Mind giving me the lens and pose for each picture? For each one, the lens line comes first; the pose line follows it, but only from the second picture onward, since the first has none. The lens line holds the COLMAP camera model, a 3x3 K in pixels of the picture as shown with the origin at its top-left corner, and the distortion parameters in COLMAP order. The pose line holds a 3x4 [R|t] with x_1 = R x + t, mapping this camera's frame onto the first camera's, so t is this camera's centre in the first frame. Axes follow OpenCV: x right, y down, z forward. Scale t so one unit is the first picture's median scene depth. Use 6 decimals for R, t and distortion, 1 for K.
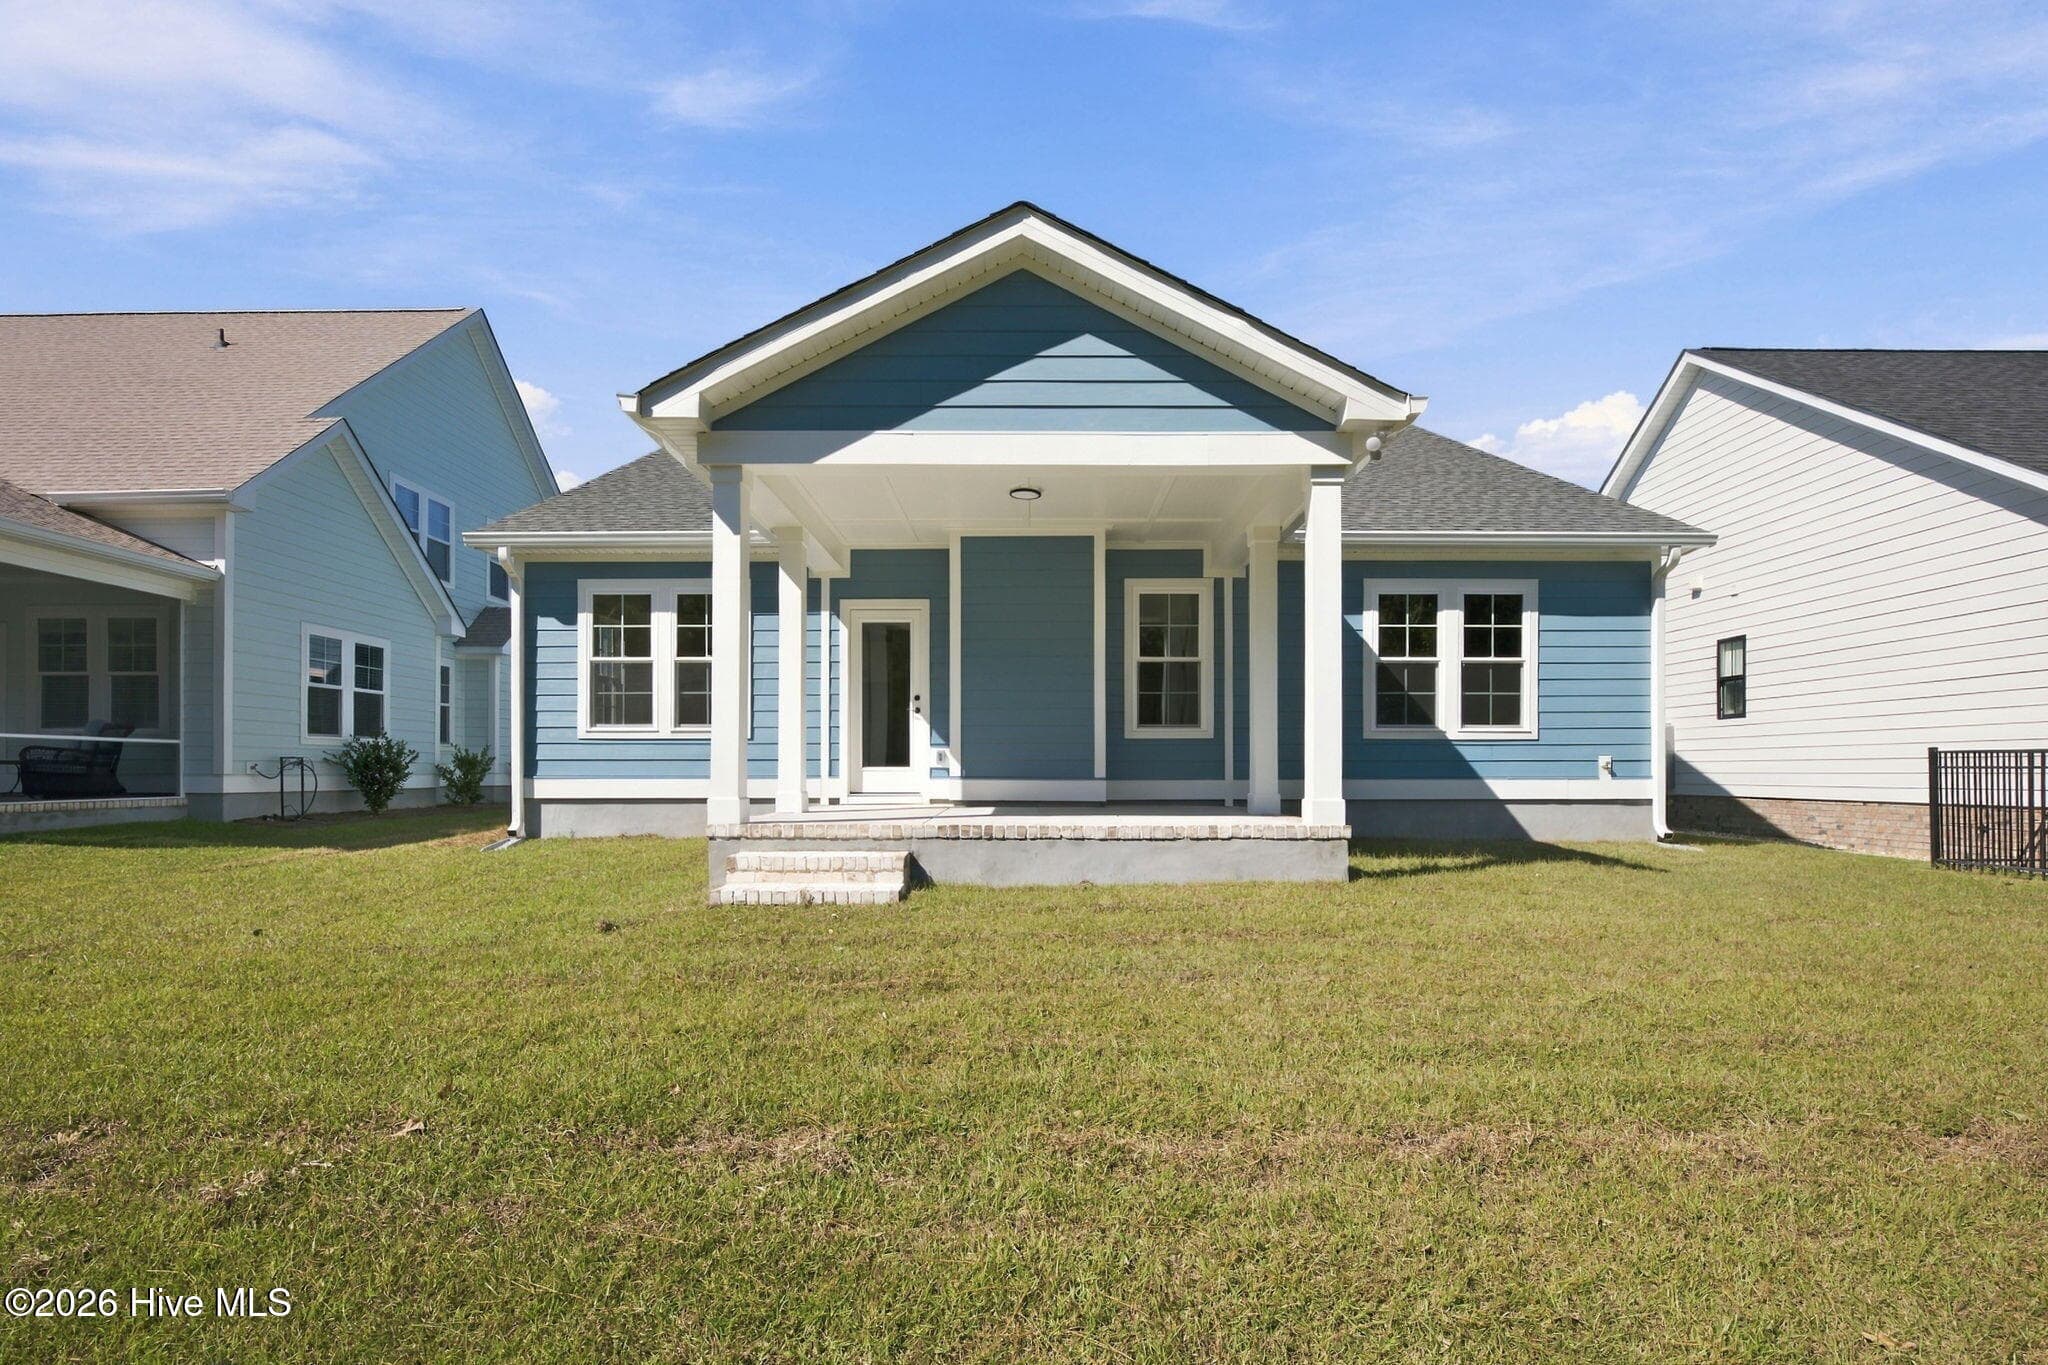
lens RADIAL K [[956.1, 0, 1024.9], [0, 956.1, 774.6], [0, 0, 1]] dist [-0.022362, 0.000238]
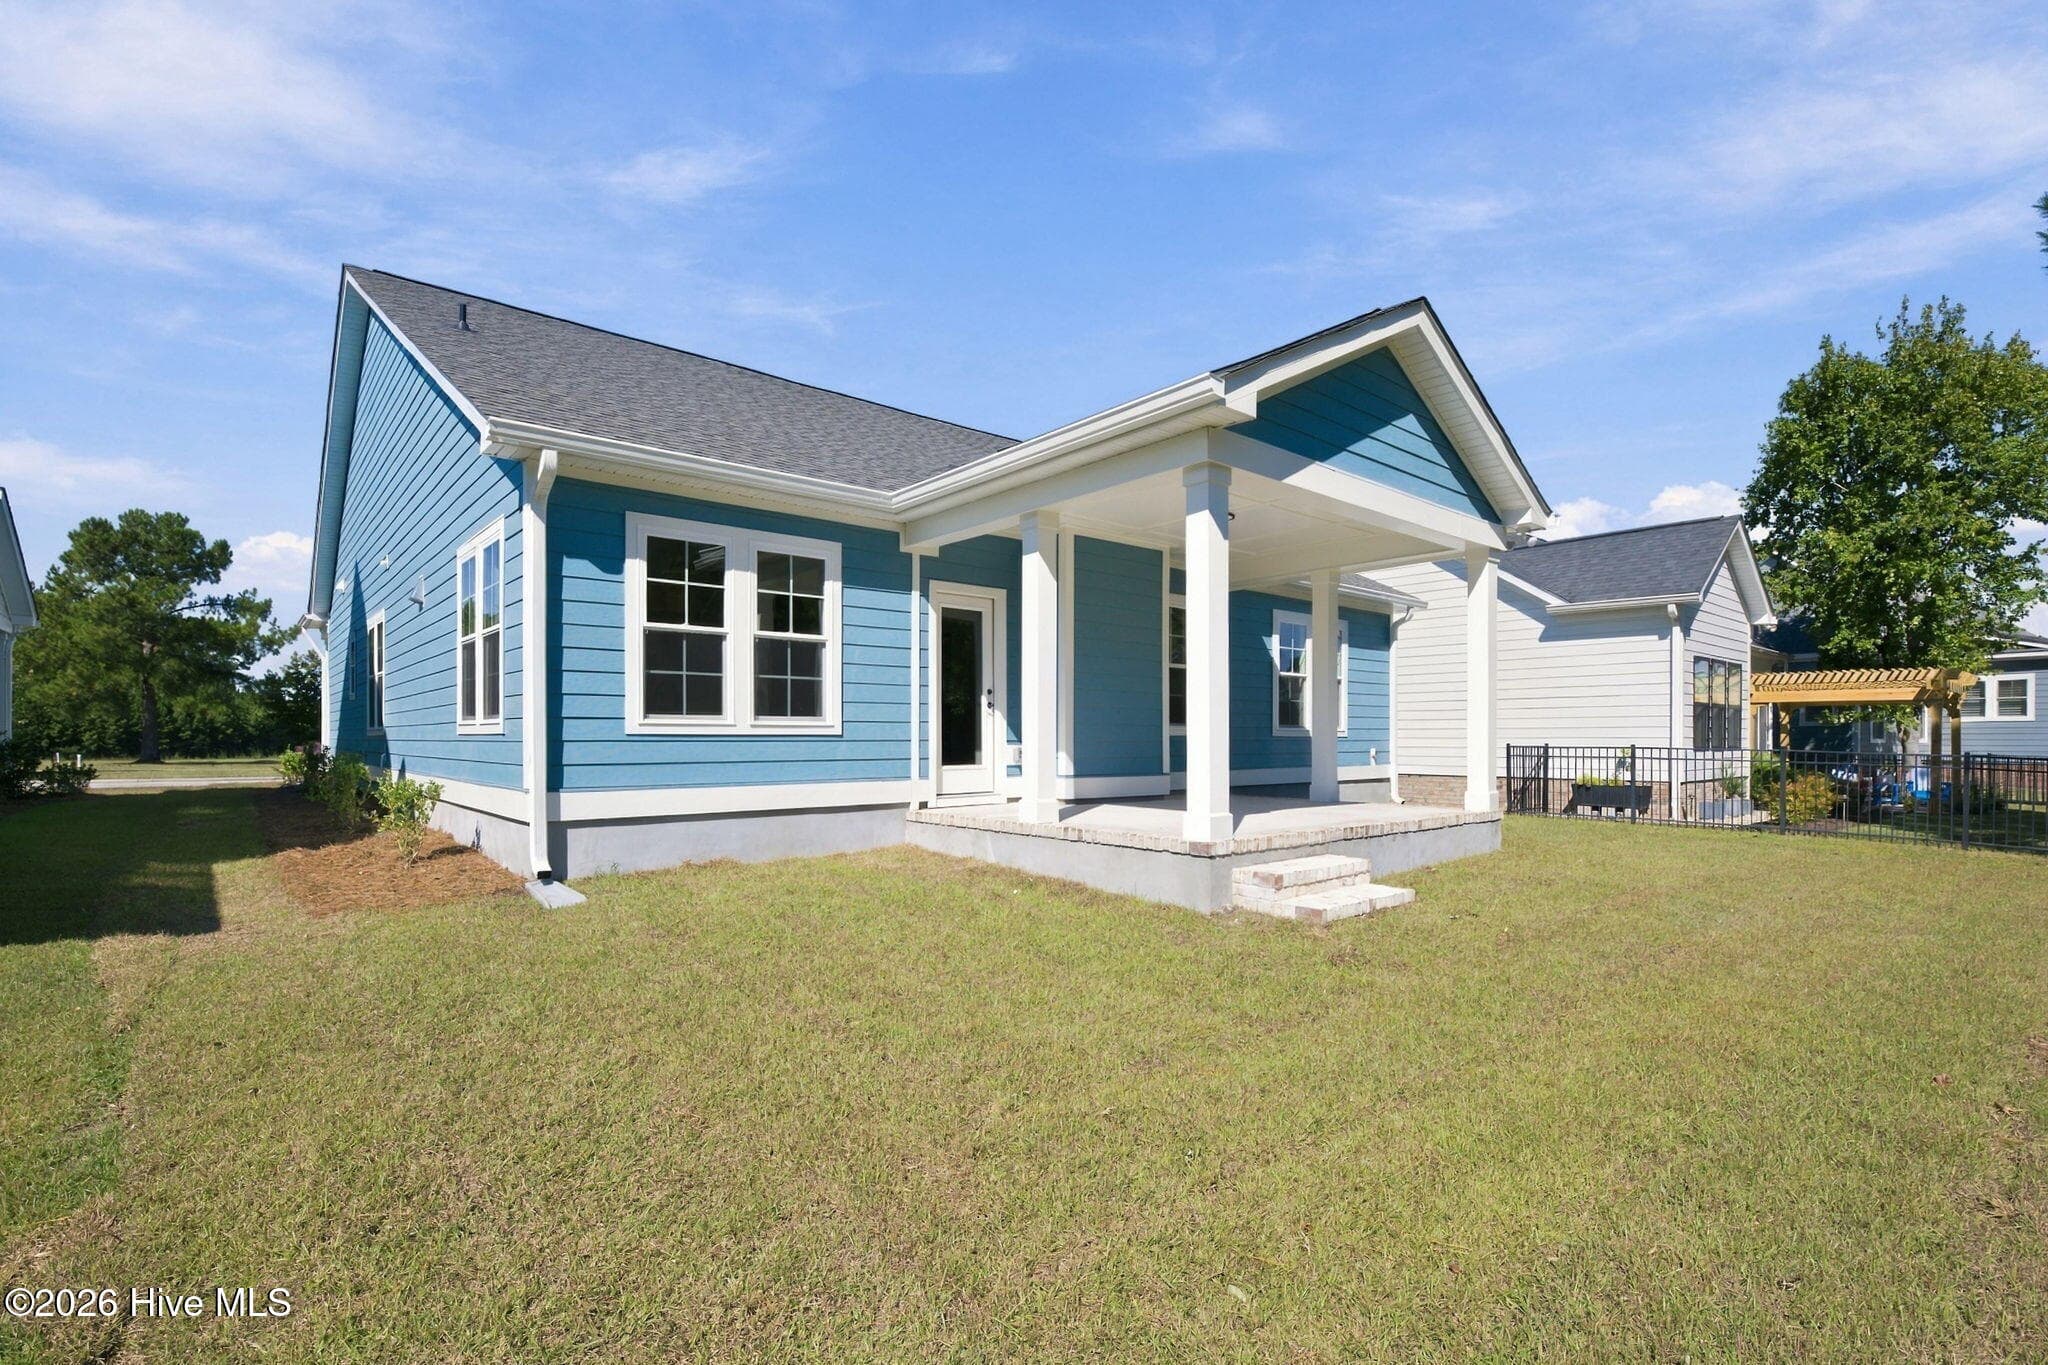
lens RADIAL K [[951.0, 0, 1016.9], [0, 951.0, 738.6], [0, 0, 1]] dist [-0.020400, 0.000076]
pose [[0.757752, -0.000098, 0.652543, -0.713872], [0.003406, 0.999987, -0.003805, -0.030894], [-0.652534, 0.005106, 0.757742, 0.270906]]
